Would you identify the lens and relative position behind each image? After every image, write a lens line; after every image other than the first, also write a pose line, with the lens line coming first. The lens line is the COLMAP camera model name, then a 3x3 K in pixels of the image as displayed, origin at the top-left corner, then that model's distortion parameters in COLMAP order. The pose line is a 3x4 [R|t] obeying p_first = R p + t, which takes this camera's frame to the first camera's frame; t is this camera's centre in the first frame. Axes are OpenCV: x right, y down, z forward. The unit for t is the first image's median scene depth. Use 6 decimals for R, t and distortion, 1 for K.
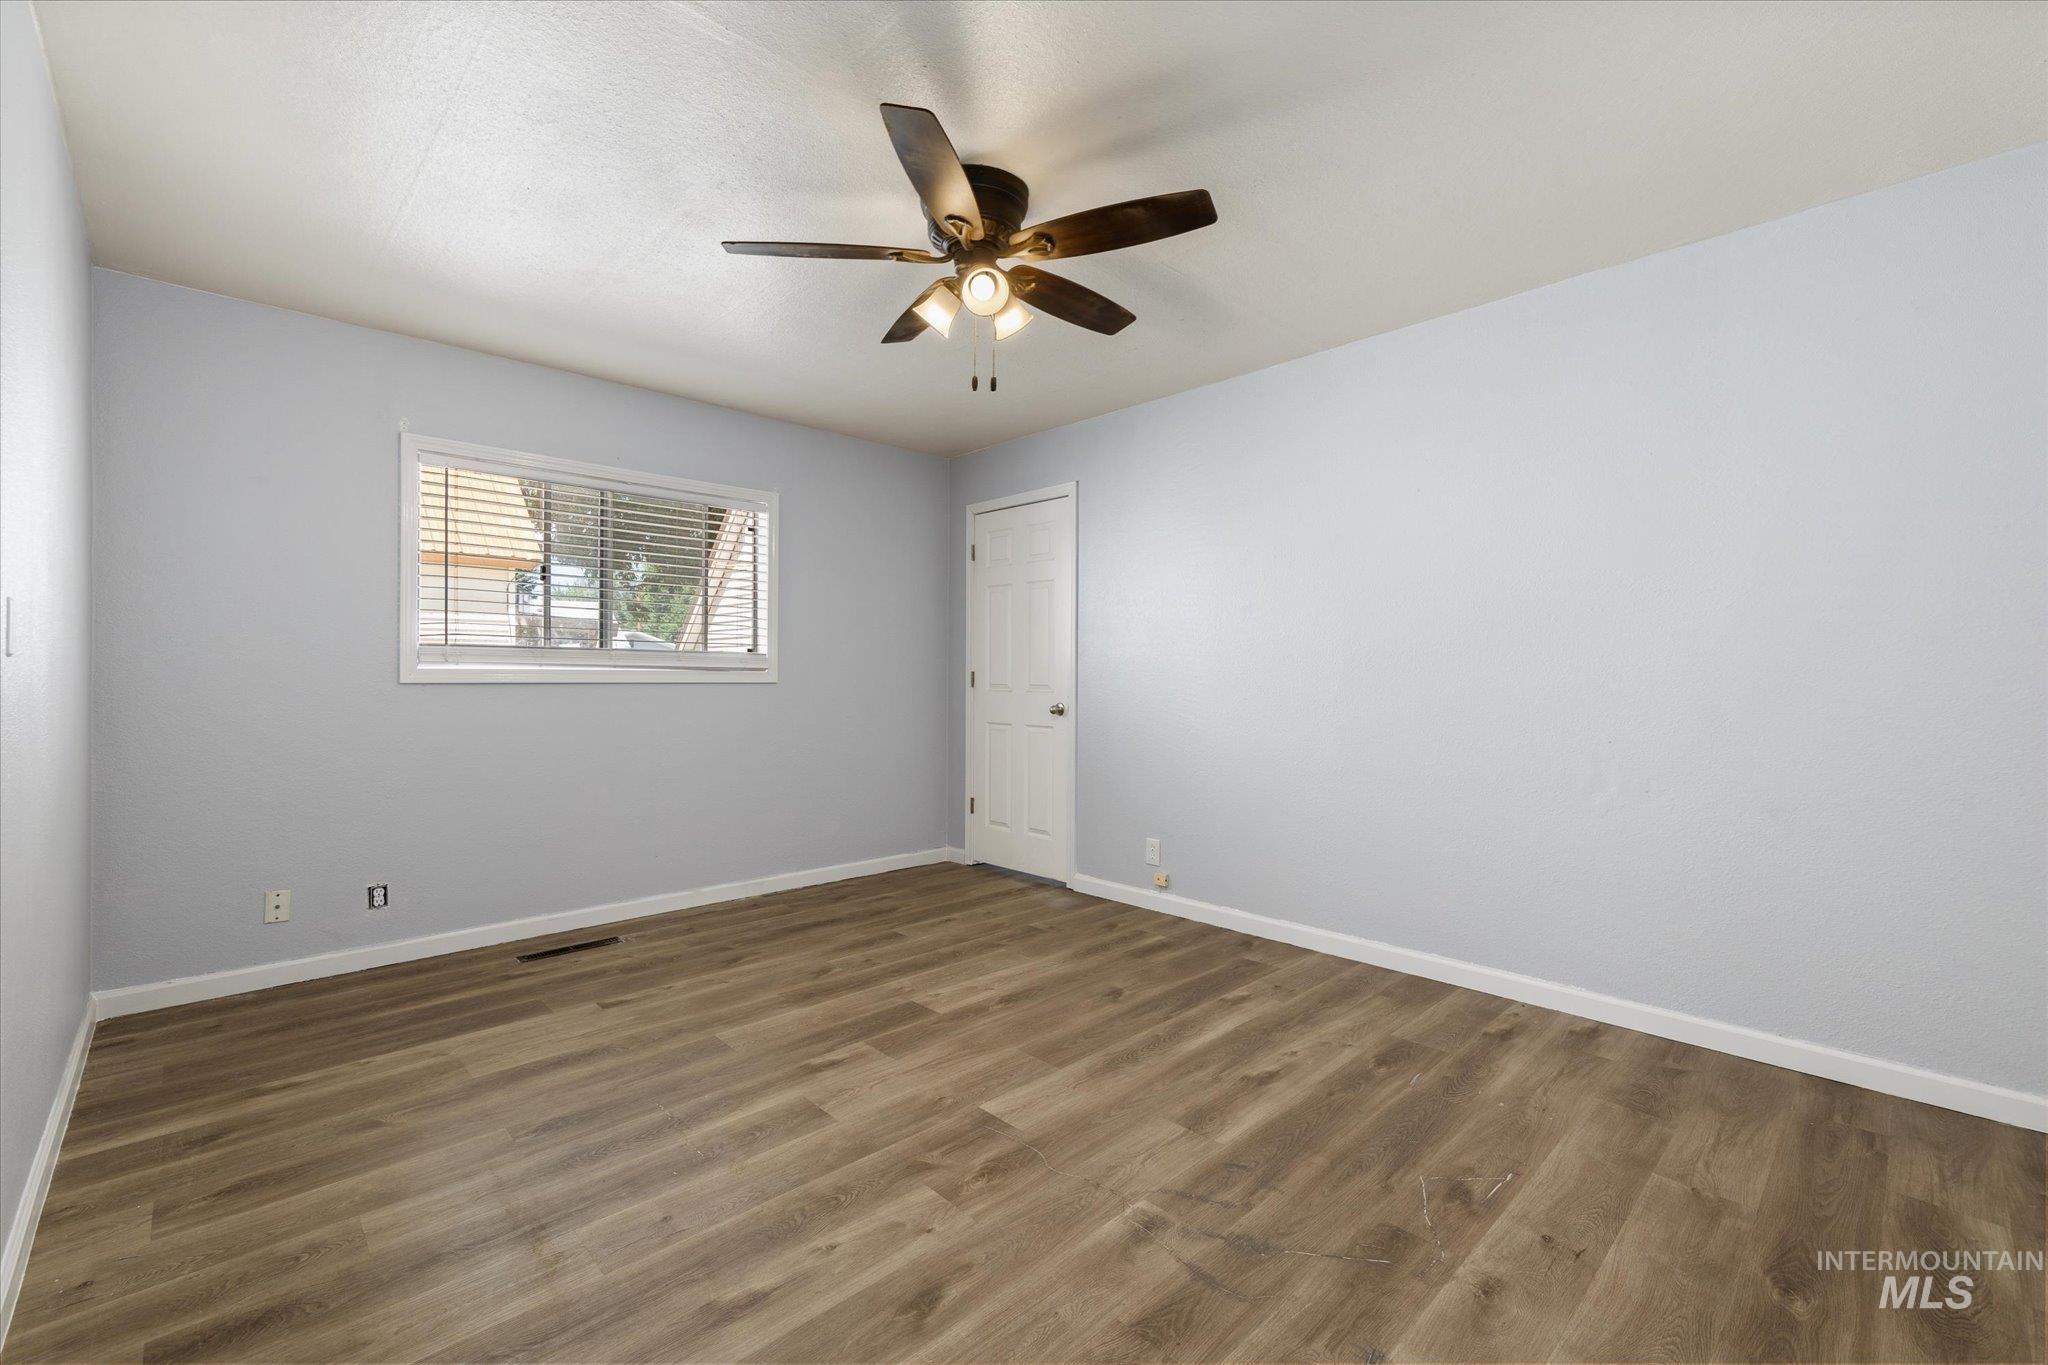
lens RADIAL K [[868.5, 0, 1040.2], [0, 868.5, 693.2], [0, 0, 1]] dist [0.003231, 0.000501]
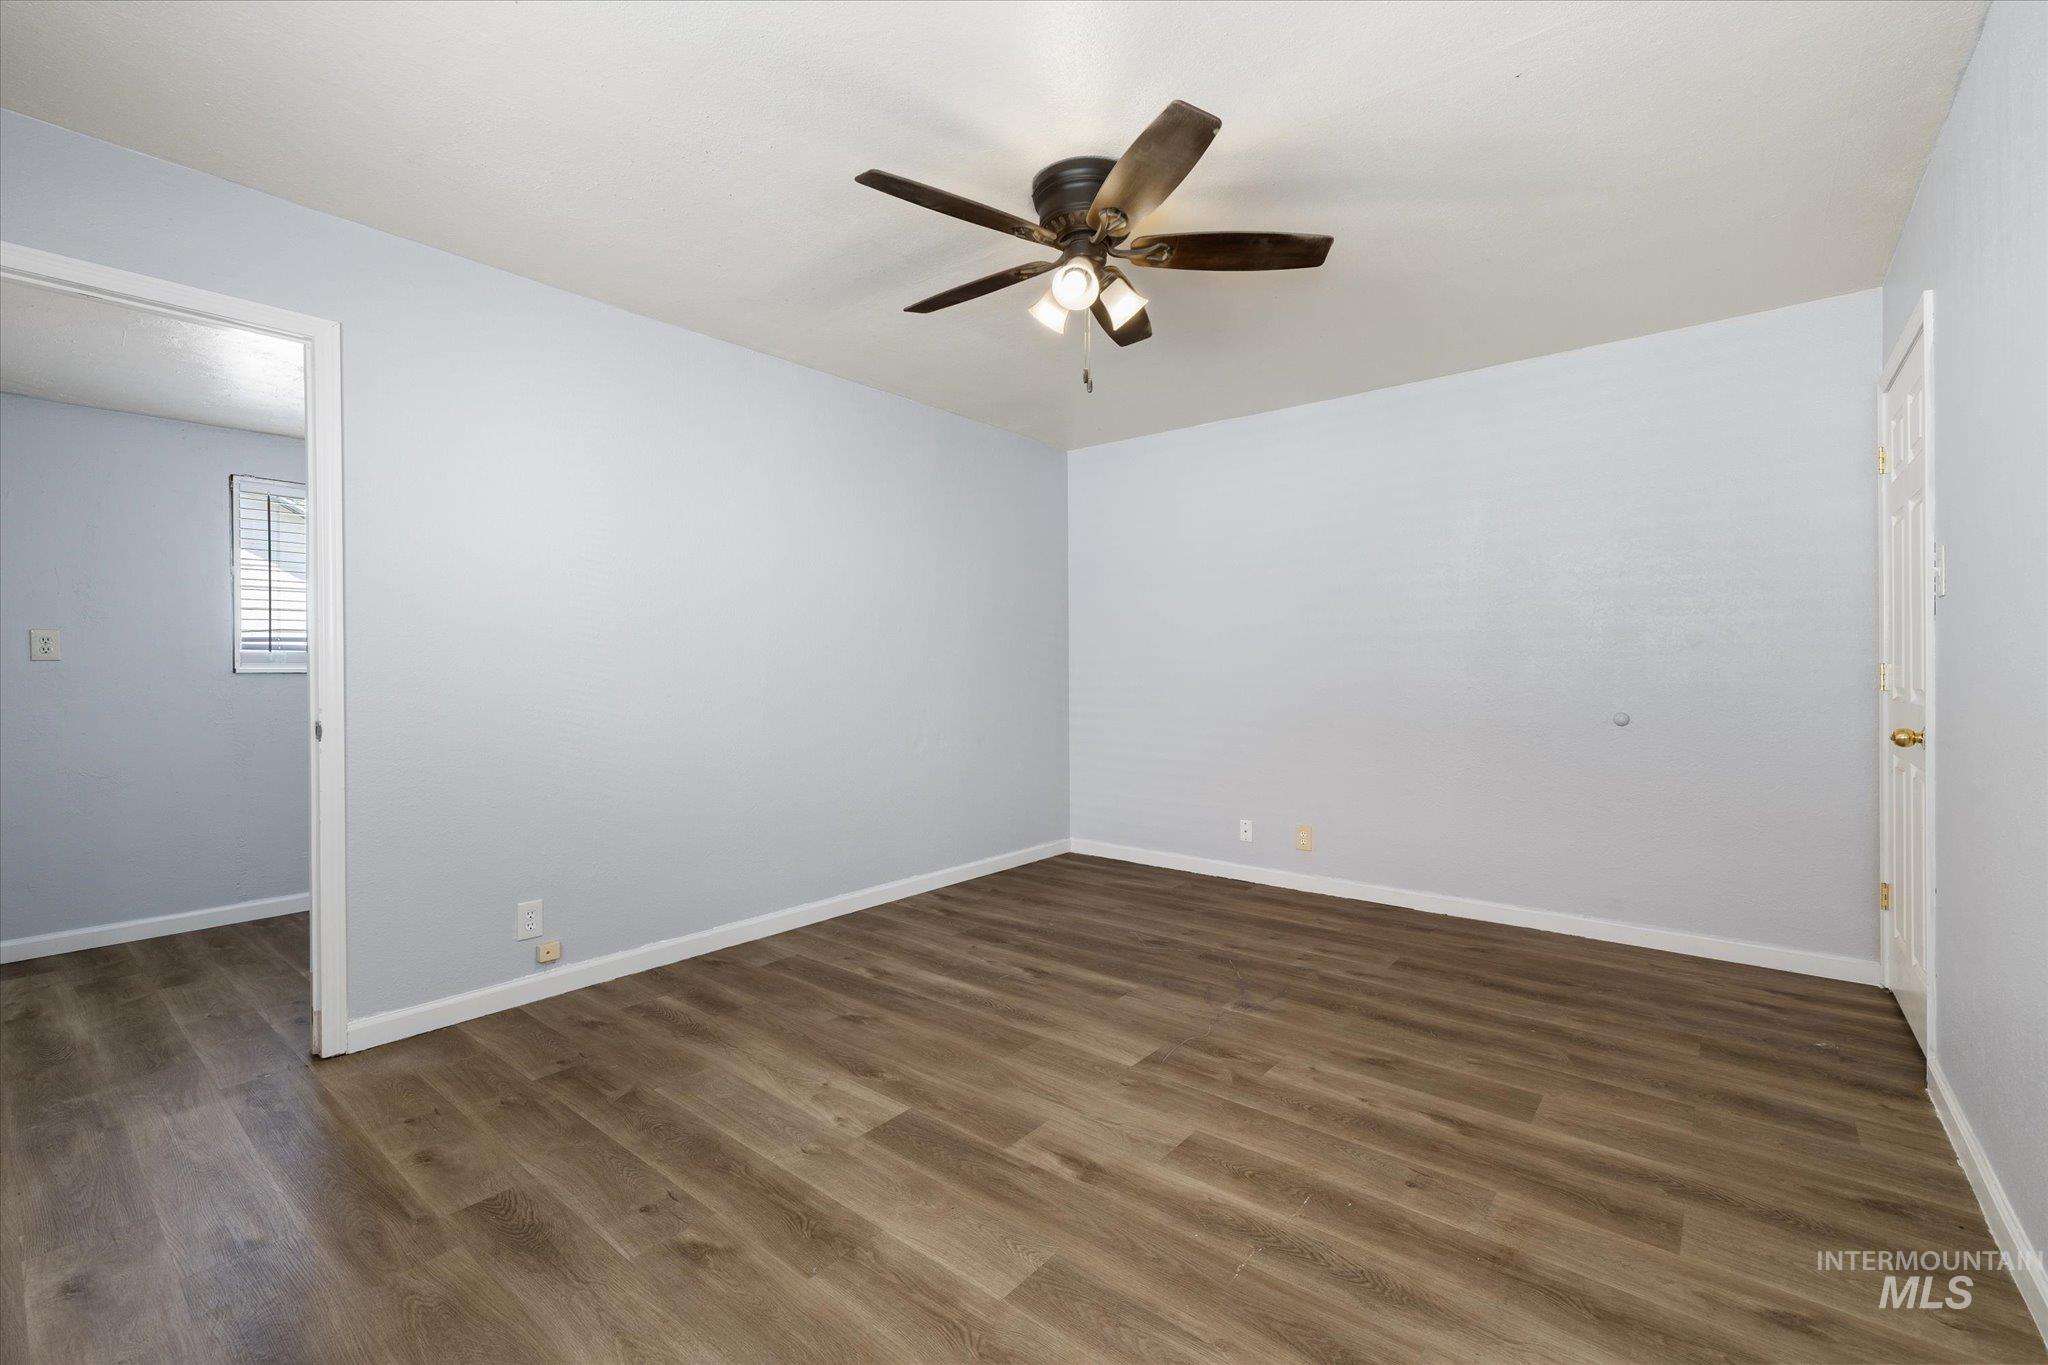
lens RADIAL K [[868.5, 0, 1033.0], [0, 868.5, 678.1], [0, 0, 1]] dist [0.003231, 0.000501]
pose [[-0.119753, -0.011981, 0.992731, -0.927689], [0.025619, 0.999557, 0.015153, -0.016063], [-0.992473, 0.027247, -0.119393, 1.032287]]
